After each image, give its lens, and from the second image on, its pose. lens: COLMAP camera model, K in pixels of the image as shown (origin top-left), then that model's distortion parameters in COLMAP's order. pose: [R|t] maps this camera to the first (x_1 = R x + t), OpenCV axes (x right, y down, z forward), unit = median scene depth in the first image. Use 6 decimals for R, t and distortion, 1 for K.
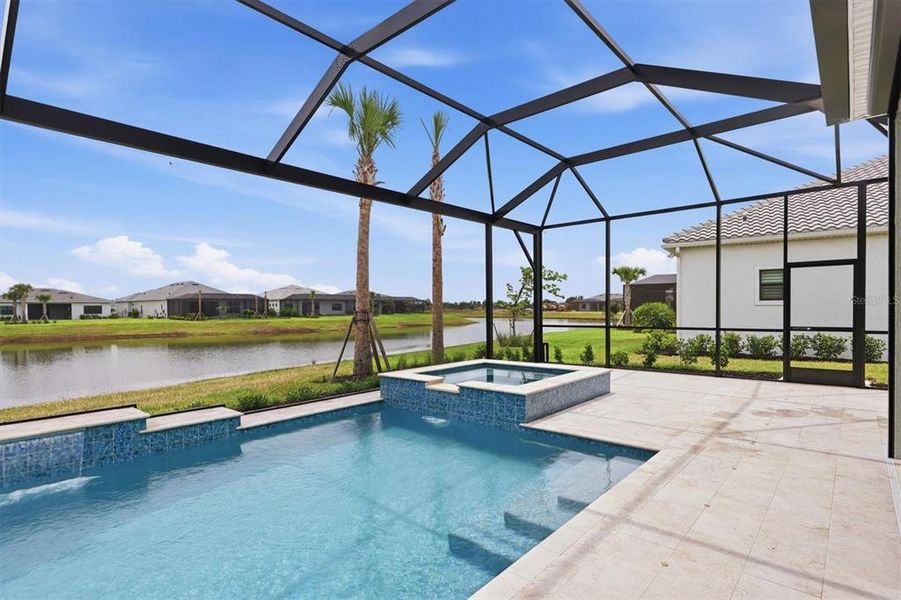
lens RADIAL K [[461.1, 0, 447.0], [0, 461.1, 308.1], [0, 0, 1]] dist [0.020379, -0.000098]
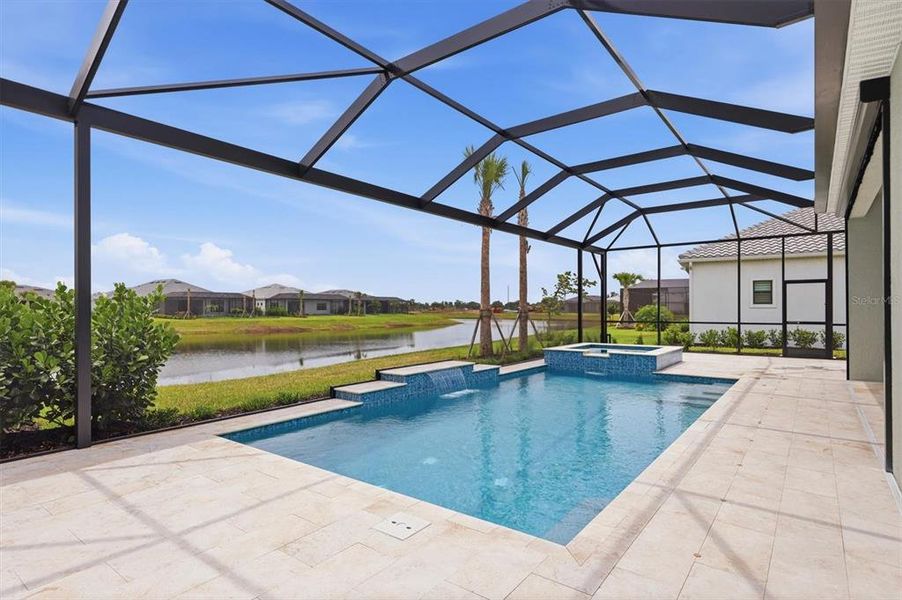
lens RADIAL K [[481.4, 0, 446.8], [0, 481.4, 299.7], [0, 0, 1]] dist [0.026231, 0.001846]
pose [[0.997470, 0.008766, 0.070549, -0.277771], [-0.007440, 0.999791, -0.019043, 0.003564], [-0.070702, 0.018470, 0.997326, -0.296370]]
